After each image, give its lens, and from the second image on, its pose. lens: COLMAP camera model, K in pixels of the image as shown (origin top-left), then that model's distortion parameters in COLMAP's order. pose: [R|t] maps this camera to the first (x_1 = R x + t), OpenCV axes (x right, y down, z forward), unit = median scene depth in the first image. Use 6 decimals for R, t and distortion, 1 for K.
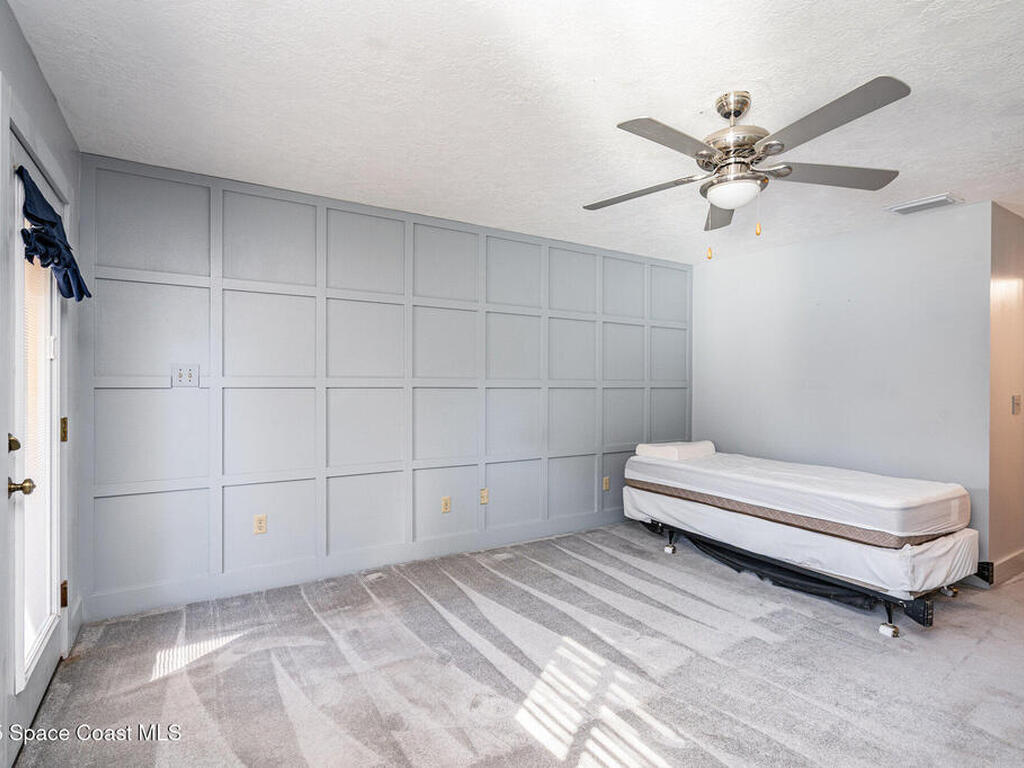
lens RADIAL K [[528.7, 0, 510.6], [0, 528.7, 384.7], [0, 0, 1]] dist [-0.005467, -0.000702]
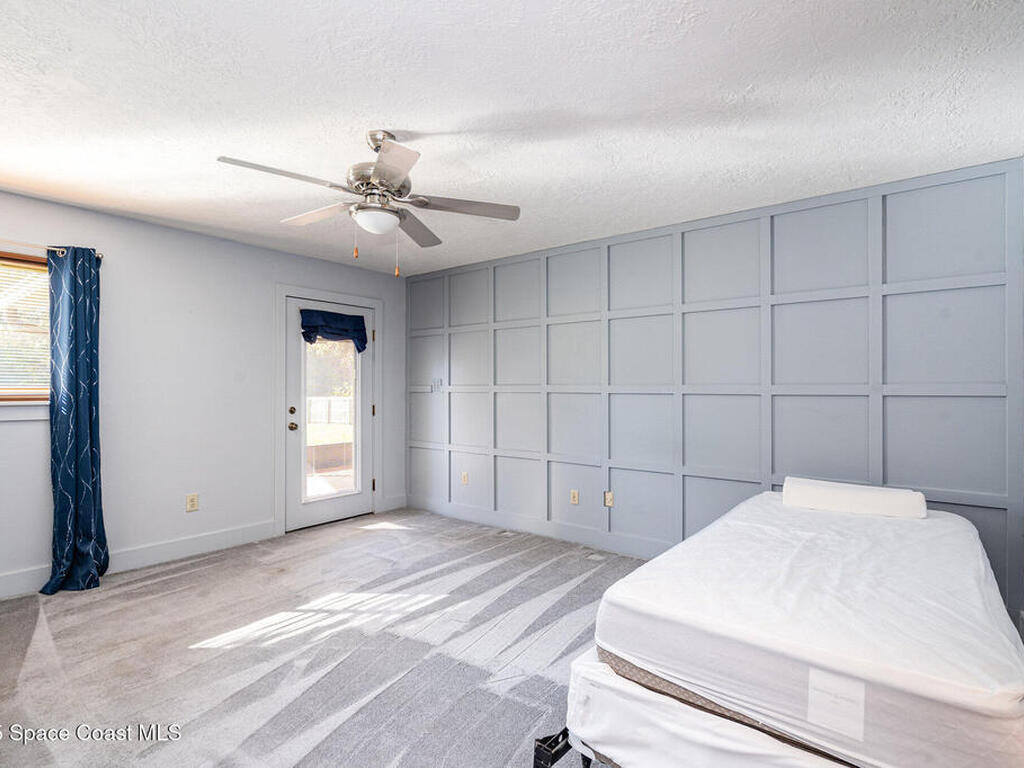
lens RADIAL K [[528.7, 0, 507.4], [0, 528.7, 387.0], [0, 0, 1]] dist [-0.005467, -0.000702]
pose [[0.315757, -0.012805, -0.948754, 1.296222], [0.000362, 0.999910, -0.013375, 0.011946], [0.948840, 0.003880, 0.315734, 0.736415]]
